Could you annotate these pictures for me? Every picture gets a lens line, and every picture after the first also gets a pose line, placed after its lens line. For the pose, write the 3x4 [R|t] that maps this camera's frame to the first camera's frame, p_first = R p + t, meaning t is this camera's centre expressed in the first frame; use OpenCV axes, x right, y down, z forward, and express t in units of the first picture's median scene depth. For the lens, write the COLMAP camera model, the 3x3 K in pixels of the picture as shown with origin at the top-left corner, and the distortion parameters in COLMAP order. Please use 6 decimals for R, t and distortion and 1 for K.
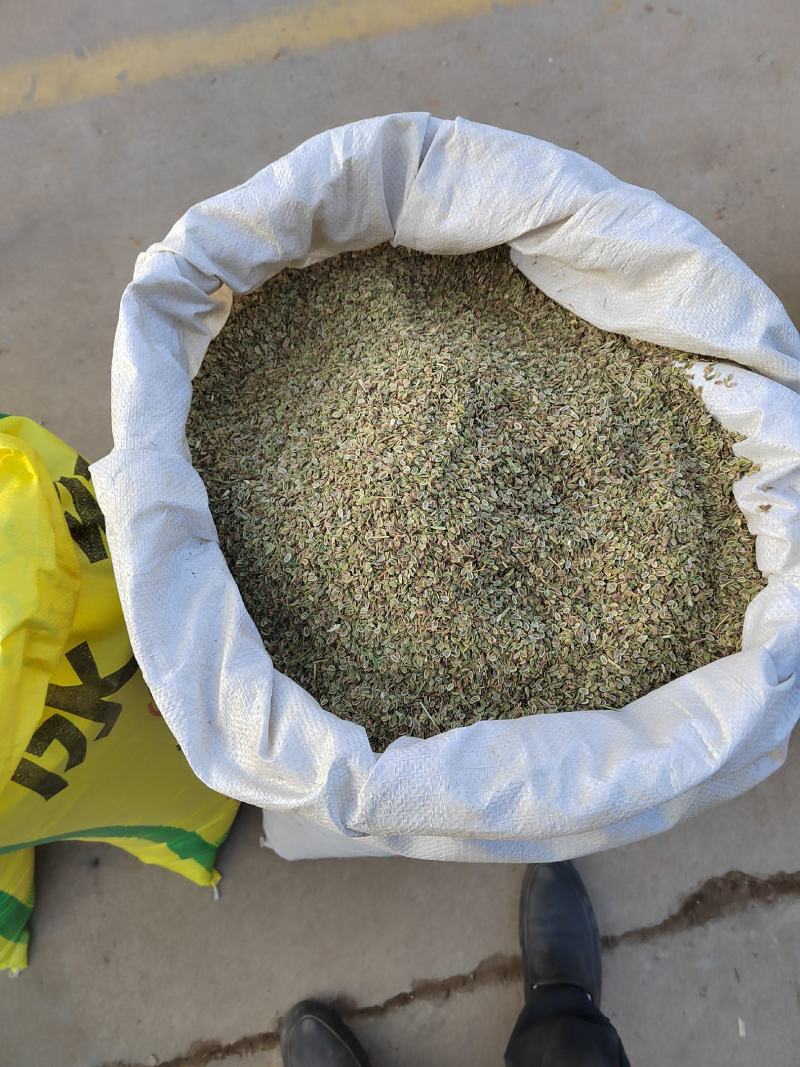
lens RADIAL K [[790.5, 0, 403.5], [0, 790.5, 536.6], [0, 0, 1]] dist [0.002876, -0.044576]
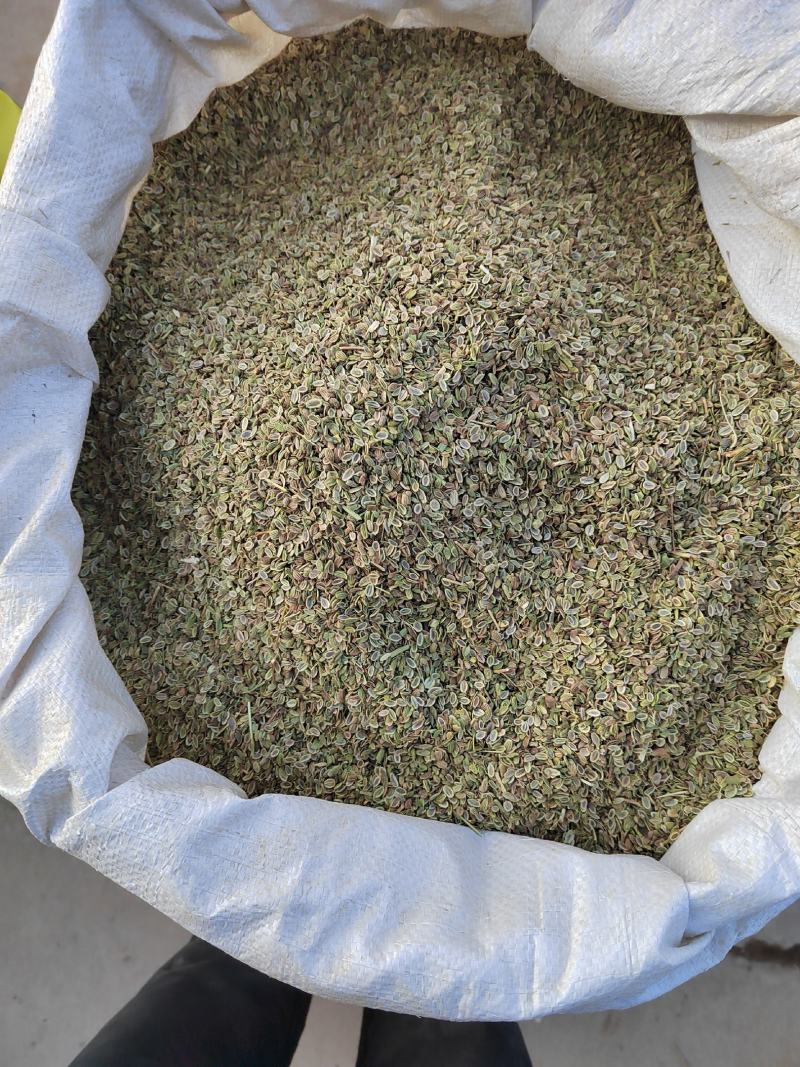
lens RADIAL K [[790.5, 0, 389.4], [0, 790.5, 556.6], [0, 0, 1]] dist [0.002876, -0.044576]
pose [[0.901414, 0.430326, -0.047674, 0.113337], [-0.400555, 0.870677, 0.285442, -0.172141], [0.164342, -0.238205, 0.957210, 0.320933]]
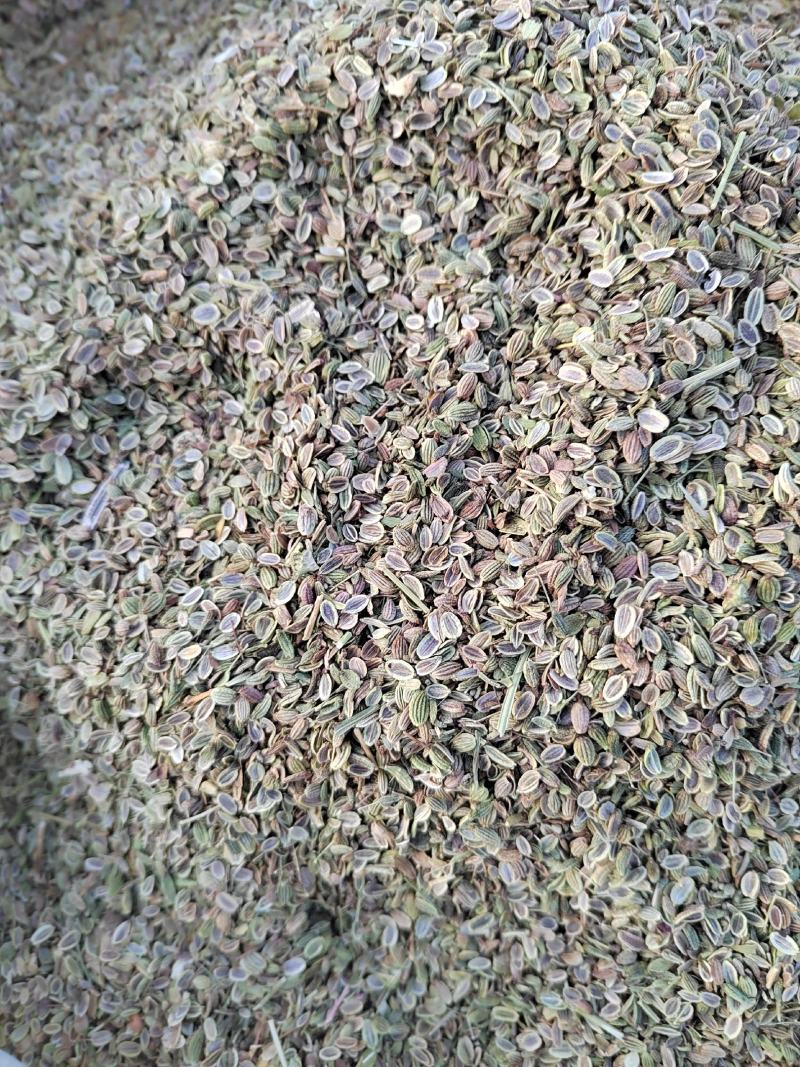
lens RADIAL K [[790.5, 0, 409.8], [0, 790.5, 552.1], [0, 0, 1]] dist [0.002876, -0.044576]
pose [[0.984932, 0.171659, -0.021009, 0.053749], [-0.159557, 0.948840, 0.272477, -0.103423], [0.066707, -0.265019, 0.961933, 0.681231]]
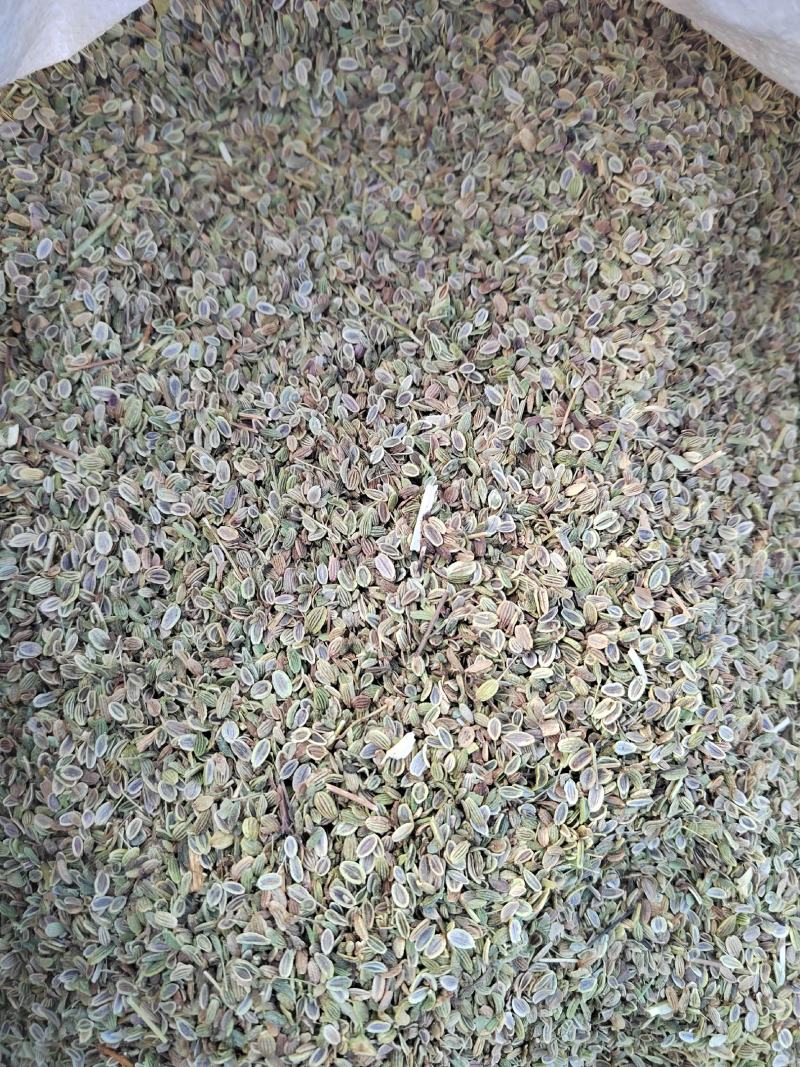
lens RADIAL K [[790.5, 0, 400.2], [0, 790.5, 544.2], [0, 0, 1]] dist [0.002876, -0.044576]
pose [[0.774329, 0.583663, 0.244443, -0.143400], [-0.629041, 0.668048, 0.397516, -0.330718], [0.068715, -0.461573, 0.884437, 0.754506]]
